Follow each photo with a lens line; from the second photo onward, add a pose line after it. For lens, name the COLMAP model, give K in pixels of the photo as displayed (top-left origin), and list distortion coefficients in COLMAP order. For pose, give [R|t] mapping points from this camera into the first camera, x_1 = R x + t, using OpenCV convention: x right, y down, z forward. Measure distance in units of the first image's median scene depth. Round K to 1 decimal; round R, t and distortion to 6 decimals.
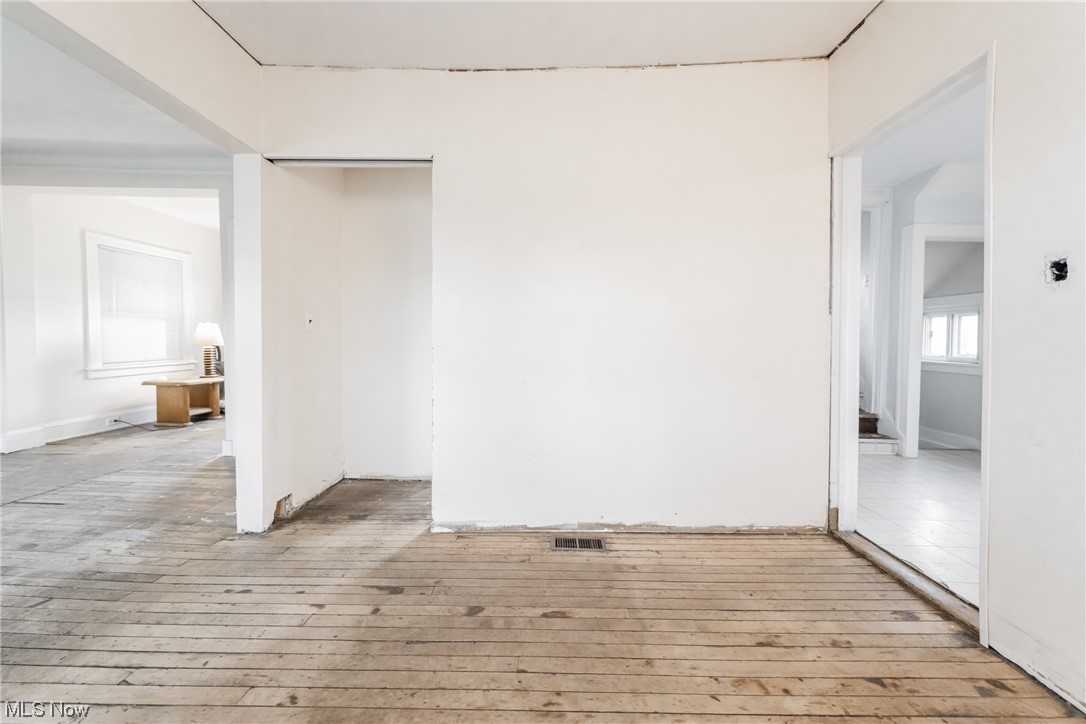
lens RADIAL K [[382.2, 0, 546.8], [0, 382.2, 349.6], [0, 0, 1]] dist [-0.001889, -0.000201]
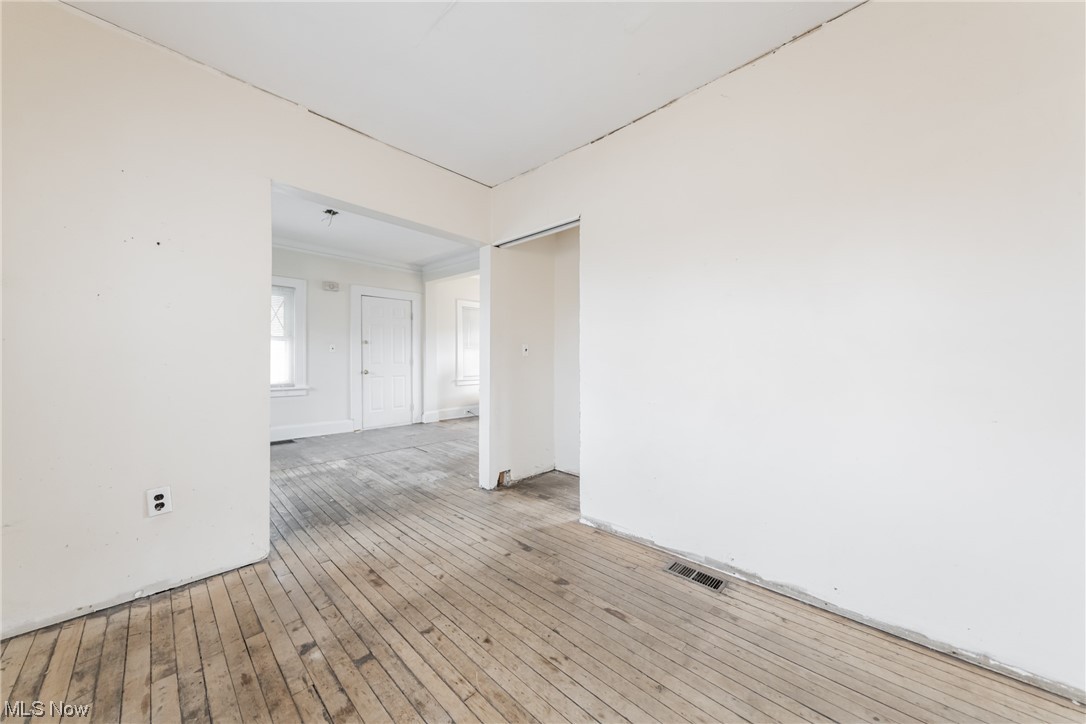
lens RADIAL K [[373.6, 0, 538.6], [0, 373.6, 361.9], [0, 0, 1]] dist [-0.002495, -0.000076]
pose [[0.734327, -0.002309, -0.678792, 0.436692], [-0.013637, 0.999742, -0.018152, -0.008873], [0.678658, 0.022586, 0.734107, 0.028266]]
